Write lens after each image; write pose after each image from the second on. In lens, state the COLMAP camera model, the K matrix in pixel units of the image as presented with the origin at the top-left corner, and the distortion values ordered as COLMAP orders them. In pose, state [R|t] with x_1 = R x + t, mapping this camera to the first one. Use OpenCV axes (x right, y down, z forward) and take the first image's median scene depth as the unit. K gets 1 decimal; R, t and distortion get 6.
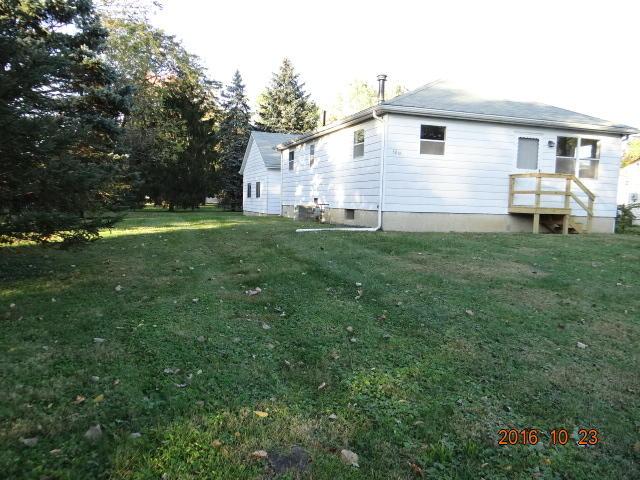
lens RADIAL K [[512.0, 0, 320.0], [0, 512.0, 240.0], [0, 0, 1]] dist [-0.005820, -0.003287]
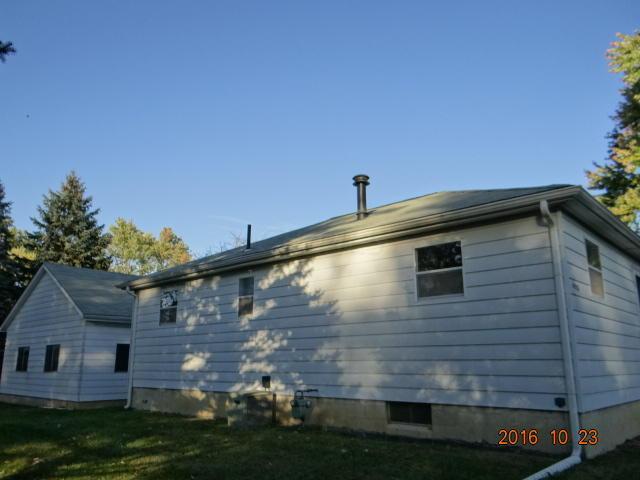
lens RADIAL K [[512.0, 0, 320.0], [0, 512.0, 240.0], [0, 0, 1]] dist [-0.005820, -0.003287]
pose [[0.875453, 0.084528, 0.475854, -0.240552], [0.062810, 0.956338, -0.285433, -0.069096], [-0.479205, 0.279772, 0.831920, 0.548865]]
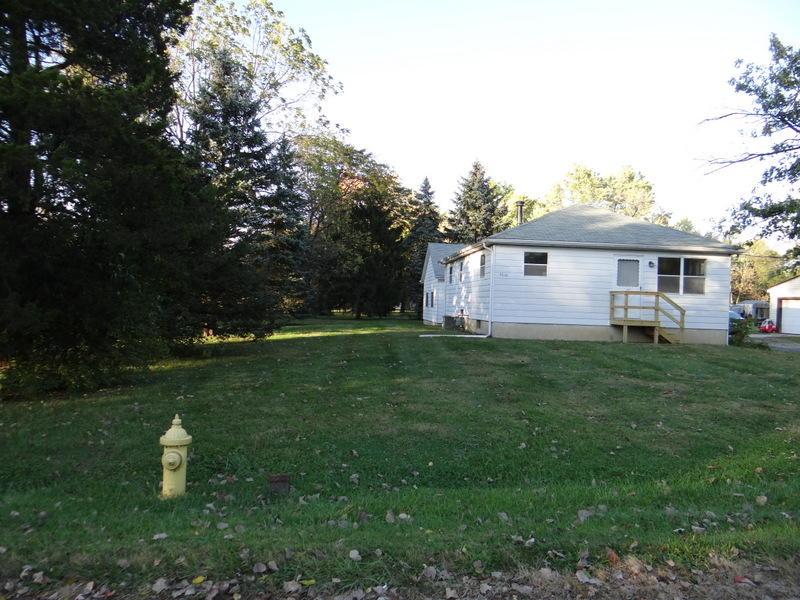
lens RADIAL K [[640.0, 0, 400.0], [0, 640.0, 300.0], [0, 0, 1]] dist [-0.005820, -0.003287]
pose [[0.968815, 0.002539, -0.247772, 0.229661], [-0.023934, 0.996231, -0.083376, 0.020285], [0.246626, 0.086706, 0.965224, -0.440912]]
